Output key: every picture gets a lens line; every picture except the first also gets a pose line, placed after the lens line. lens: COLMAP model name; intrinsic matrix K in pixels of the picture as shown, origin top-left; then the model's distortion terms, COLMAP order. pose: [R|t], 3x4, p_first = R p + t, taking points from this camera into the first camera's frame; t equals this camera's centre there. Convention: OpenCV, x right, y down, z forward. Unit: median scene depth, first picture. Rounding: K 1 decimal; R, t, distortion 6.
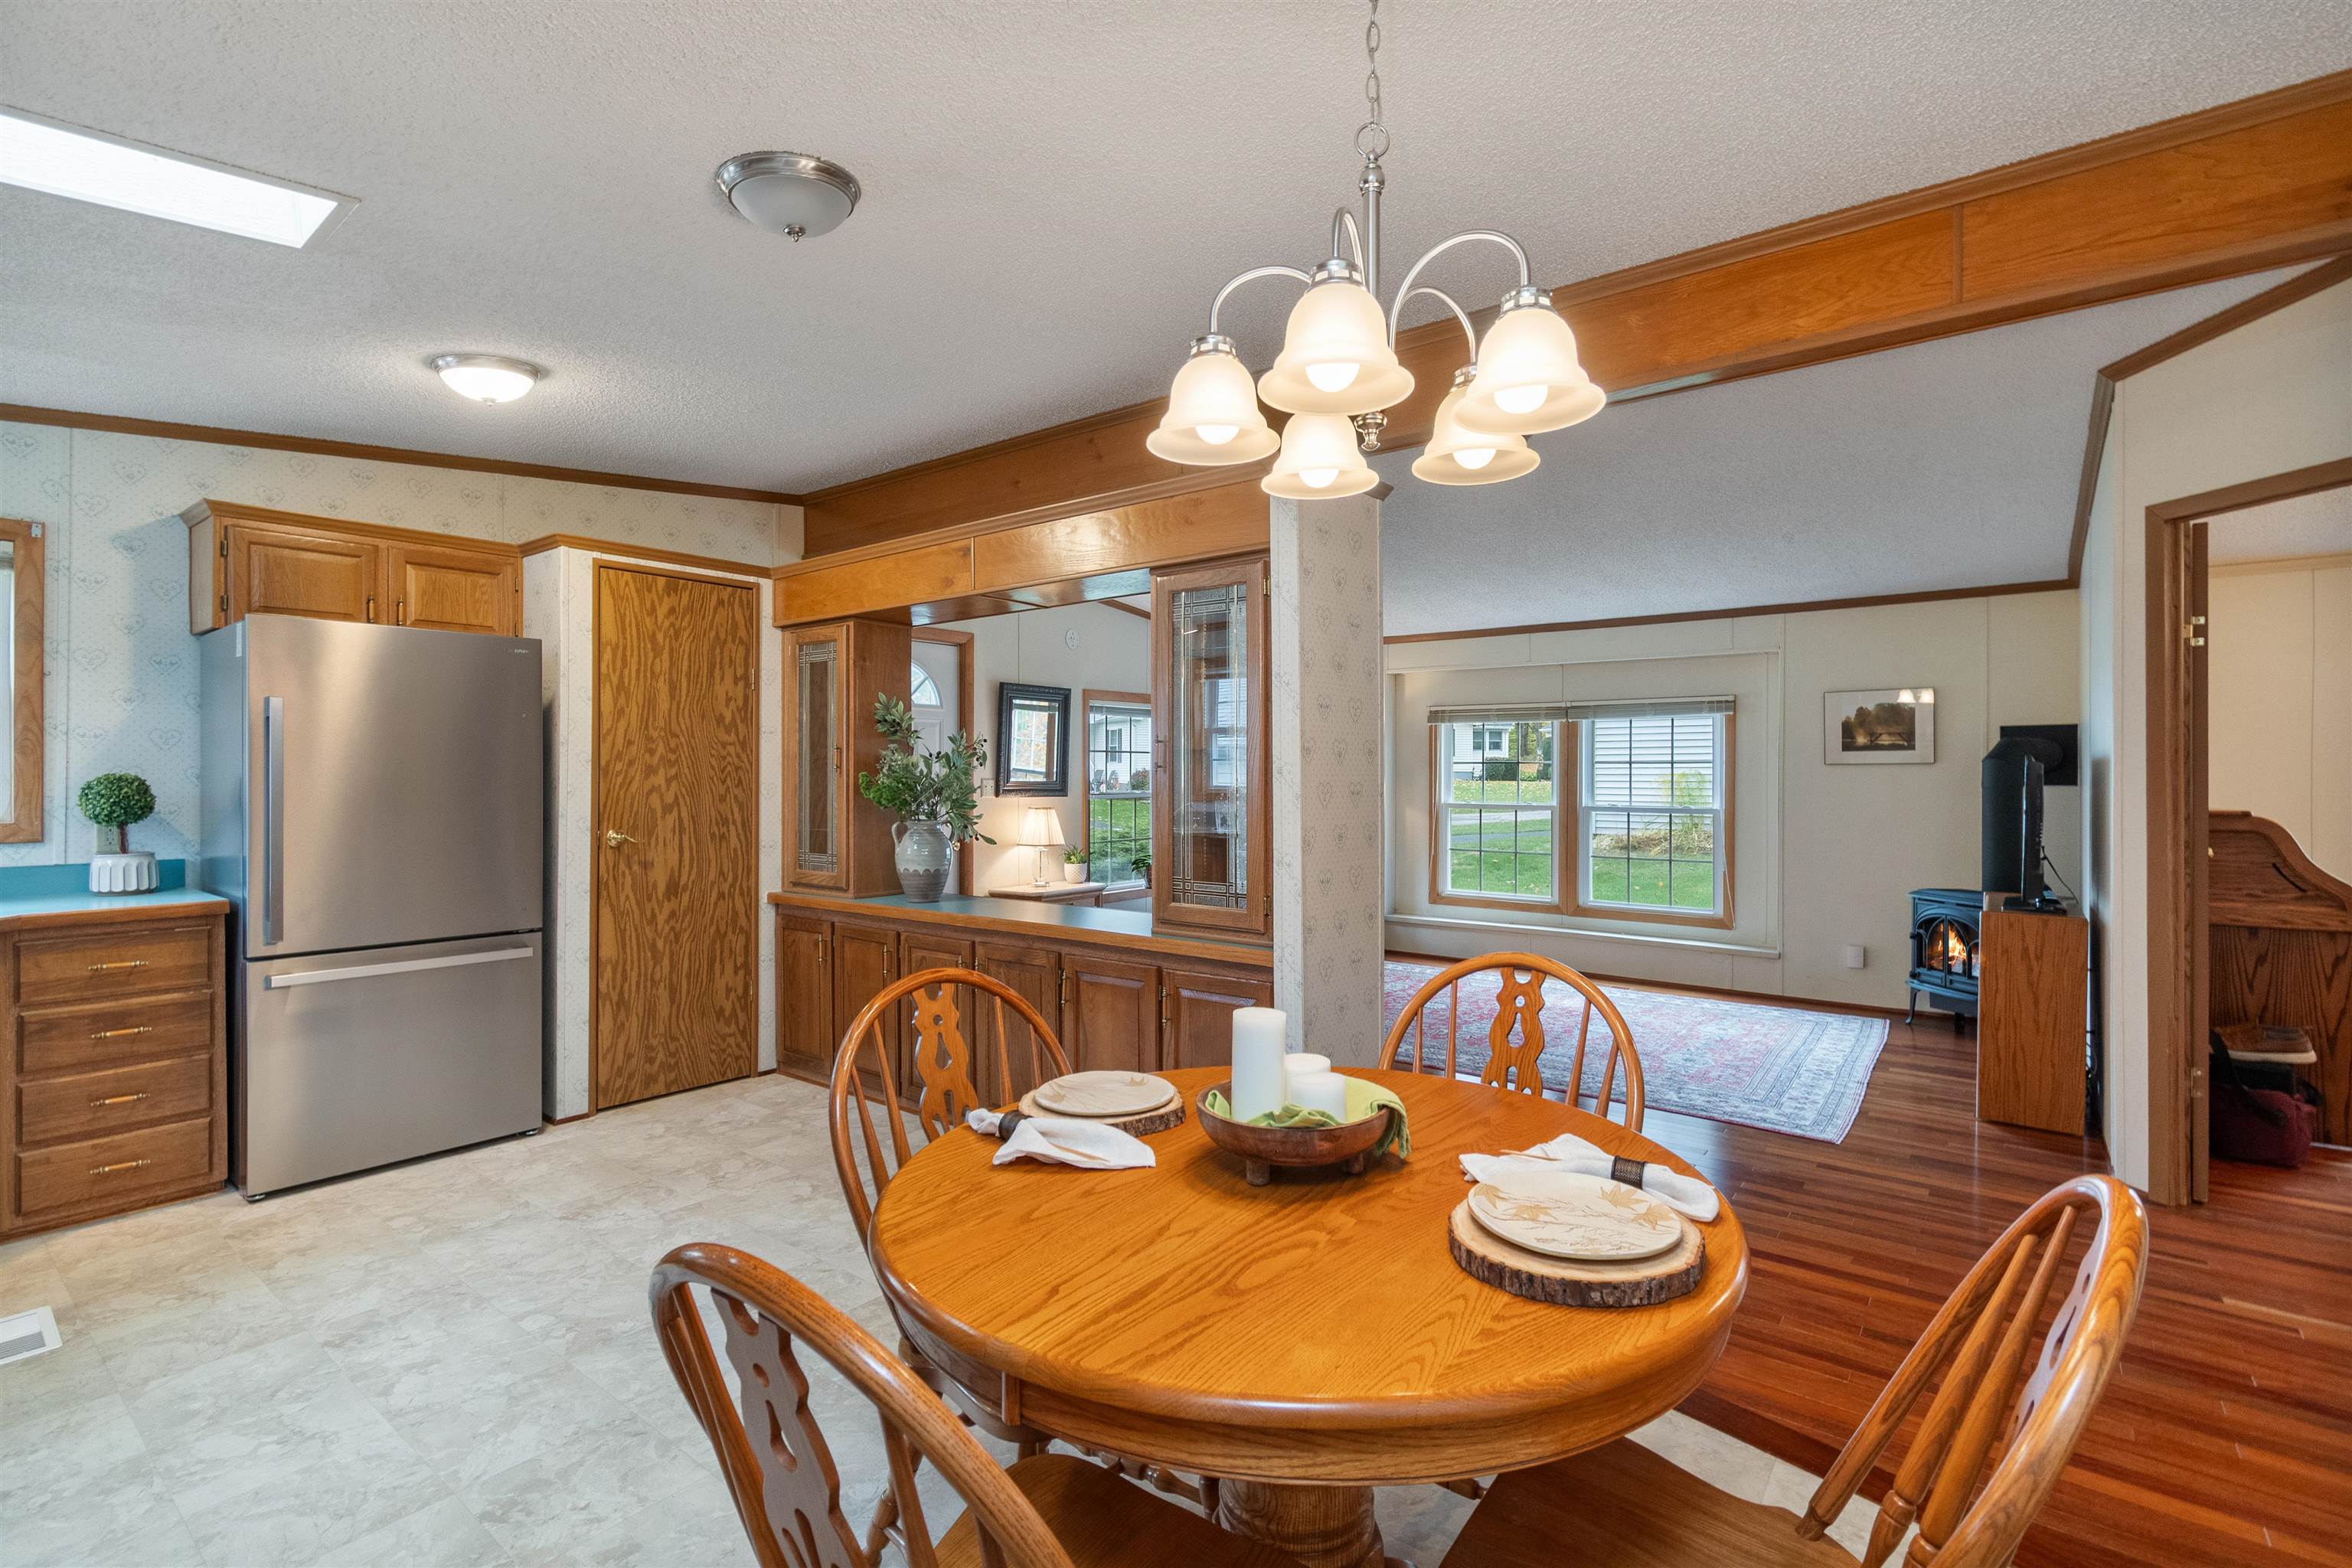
lens RADIAL K [[1063.5, 0, 1197.2], [0, 1063.5, 772.7], [0, 0, 1]] dist [0.002794, -0.001580]
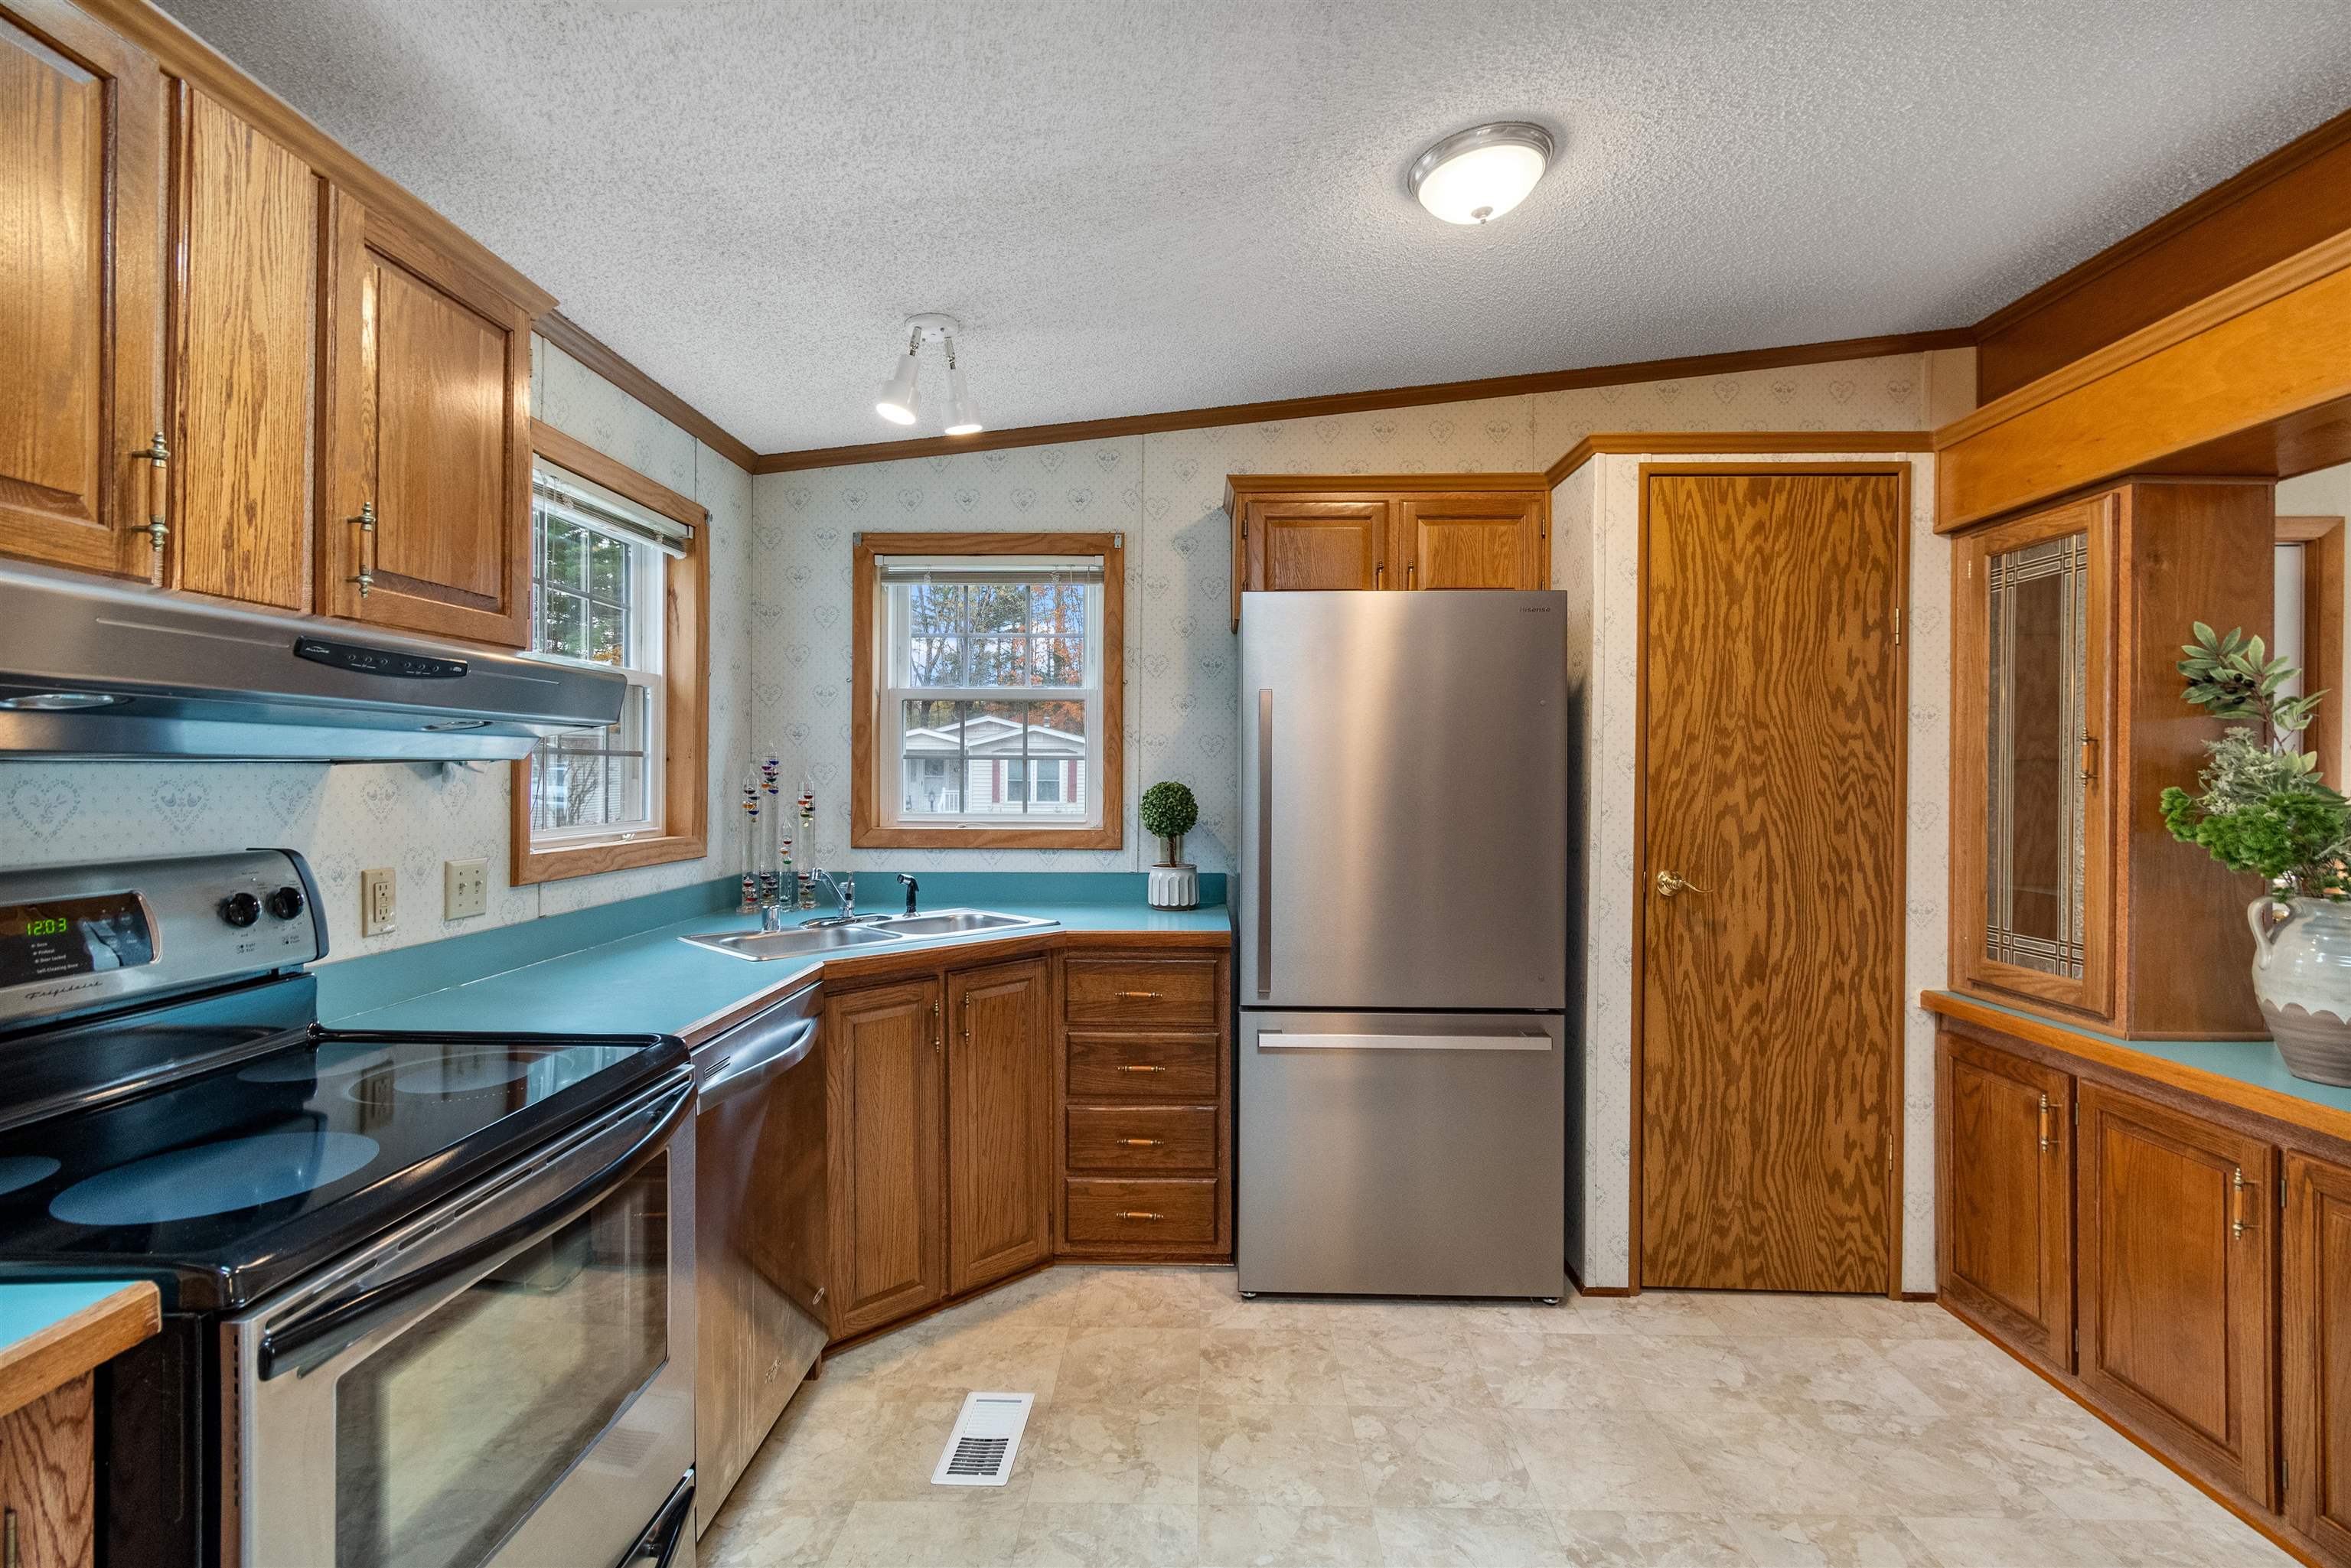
lens RADIAL K [[1063.0, 0, 1181.2], [0, 1063.0, 781.0], [0, 0, 1]] dist [0.002794, -0.001580]
pose [[0.589344, 0.006267, -0.807858, -0.195134], [-0.003380, 0.999980, 0.005291, -0.004471], [0.807875, -0.000388, 0.589353, 0.371362]]
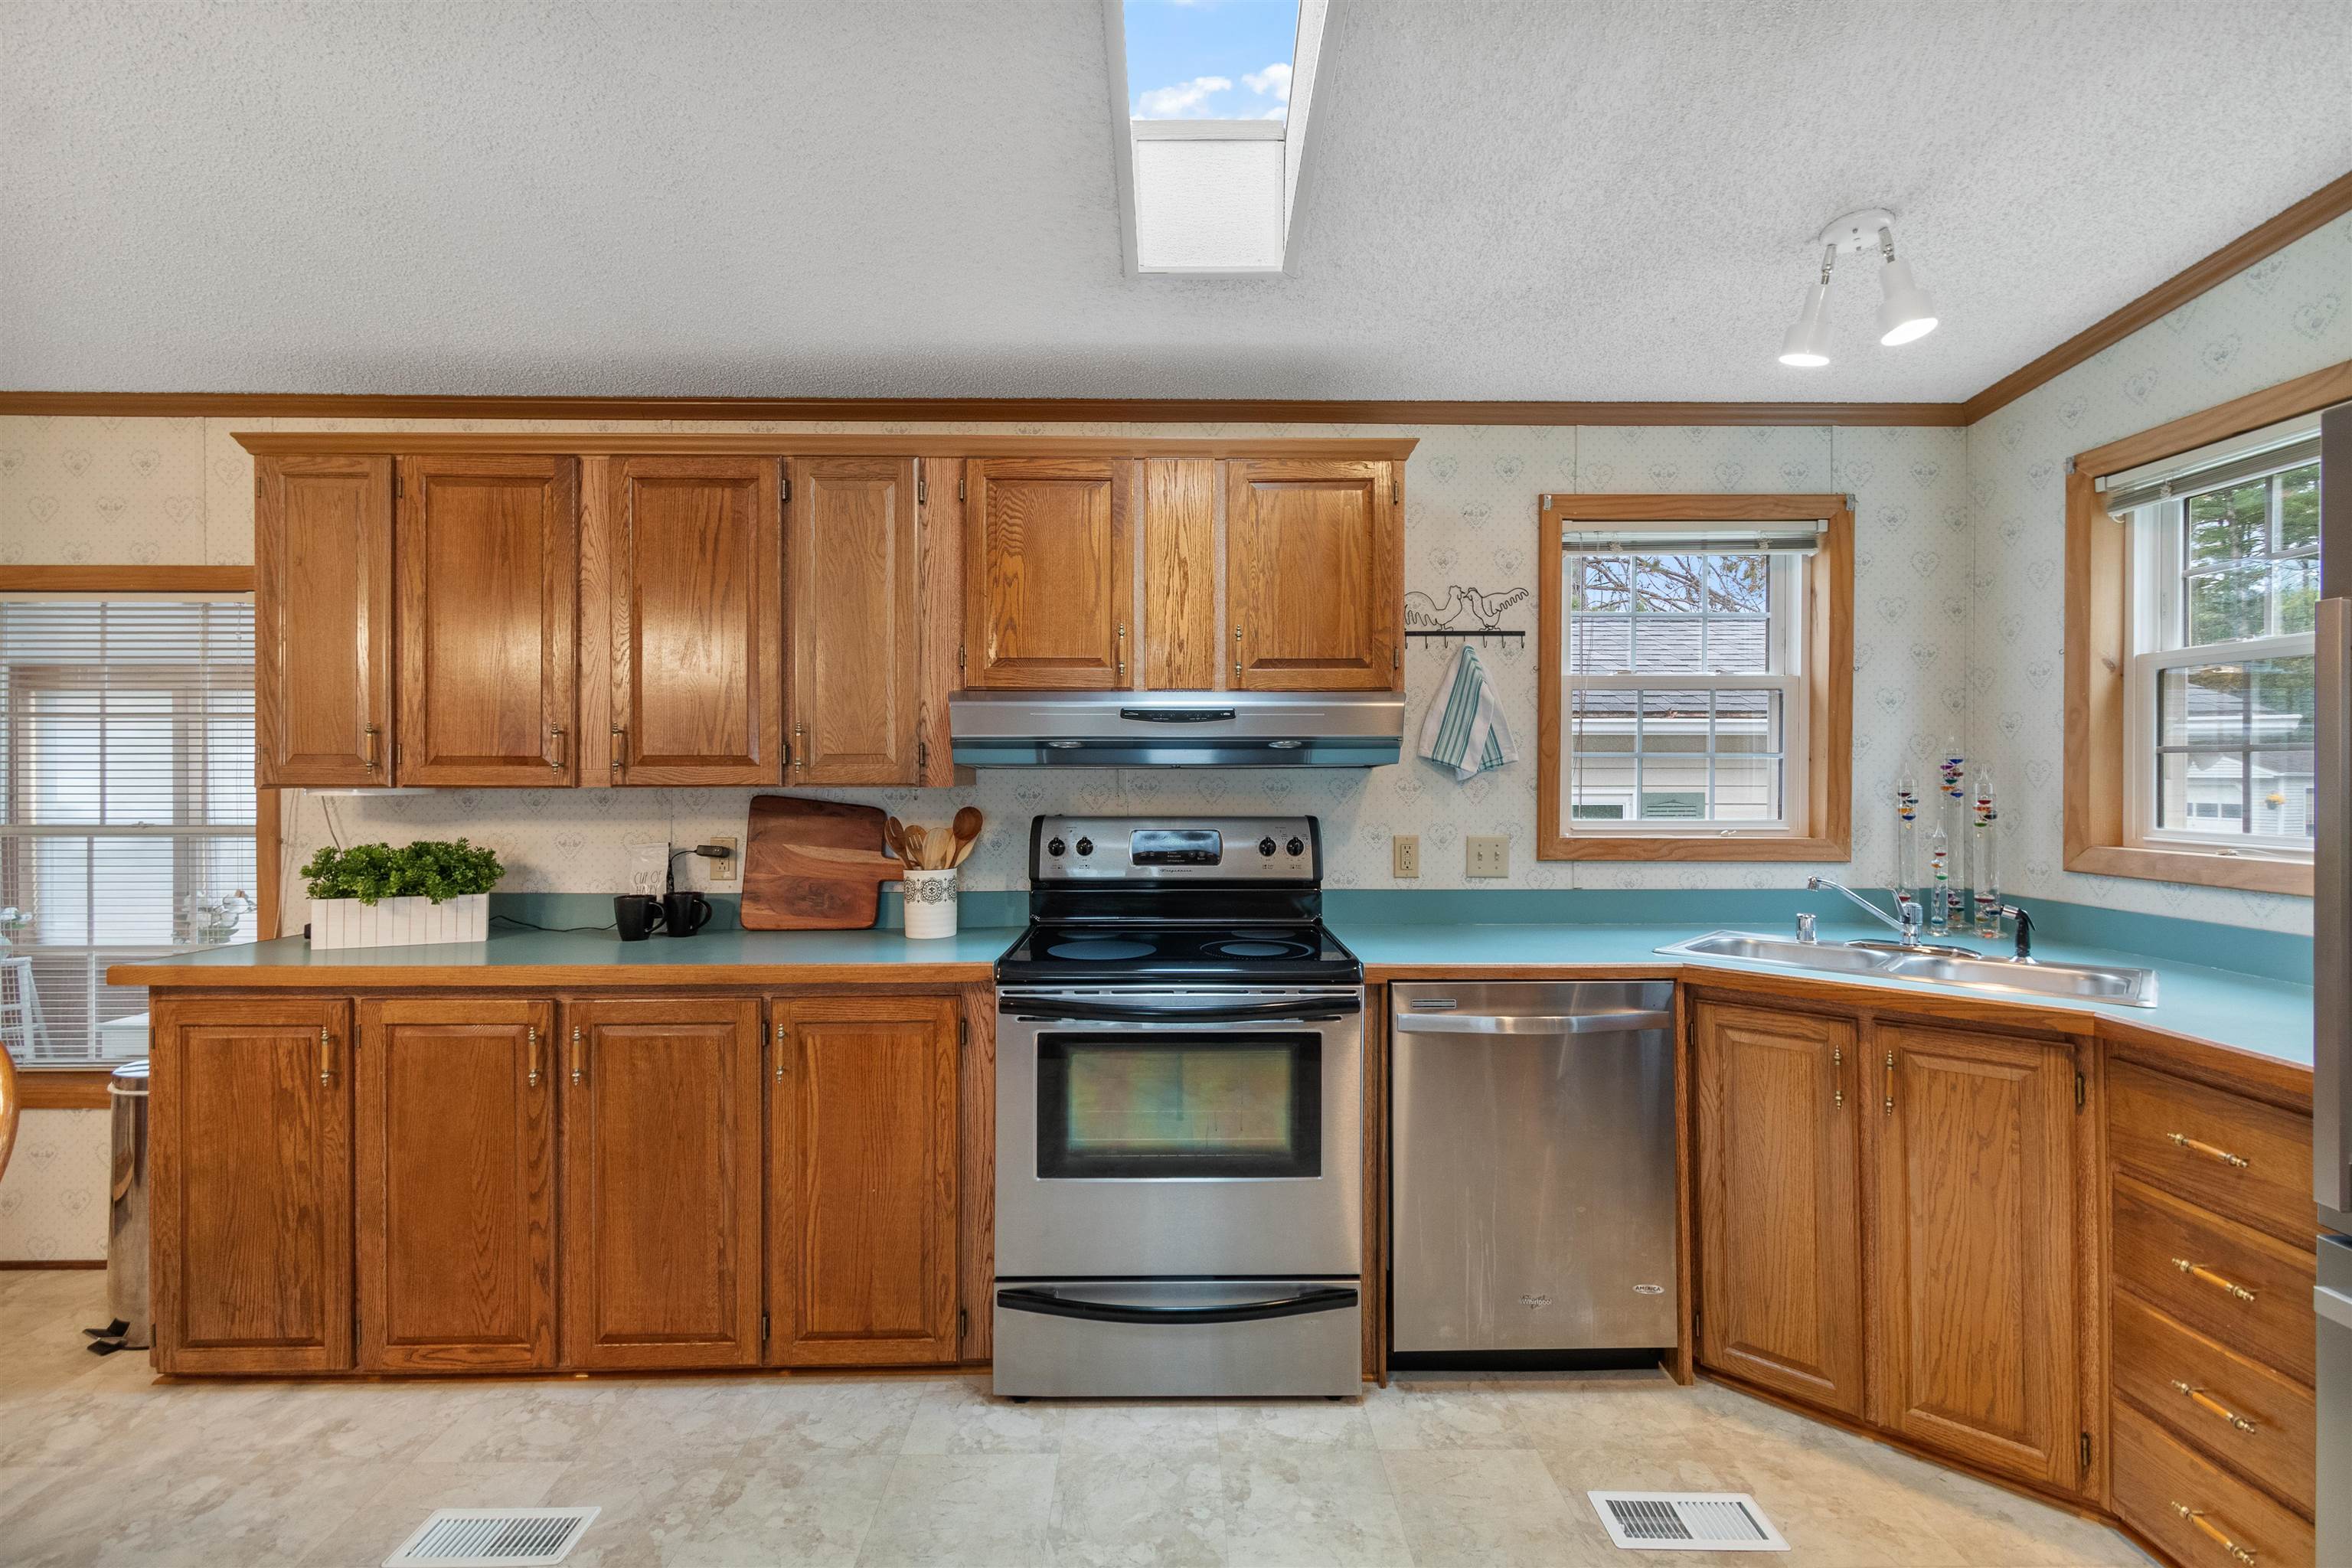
lens RADIAL K [[1063.5, 0, 1189.6], [0, 1063.5, 774.3], [0, 0, 1]] dist [0.002794, -0.001580]
pose [[-0.783277, -0.002220, -0.621668, -0.214279], [-0.002785, 0.999996, -0.000062, -0.003365], [0.621666, 0.001682, -0.783280, 0.831631]]
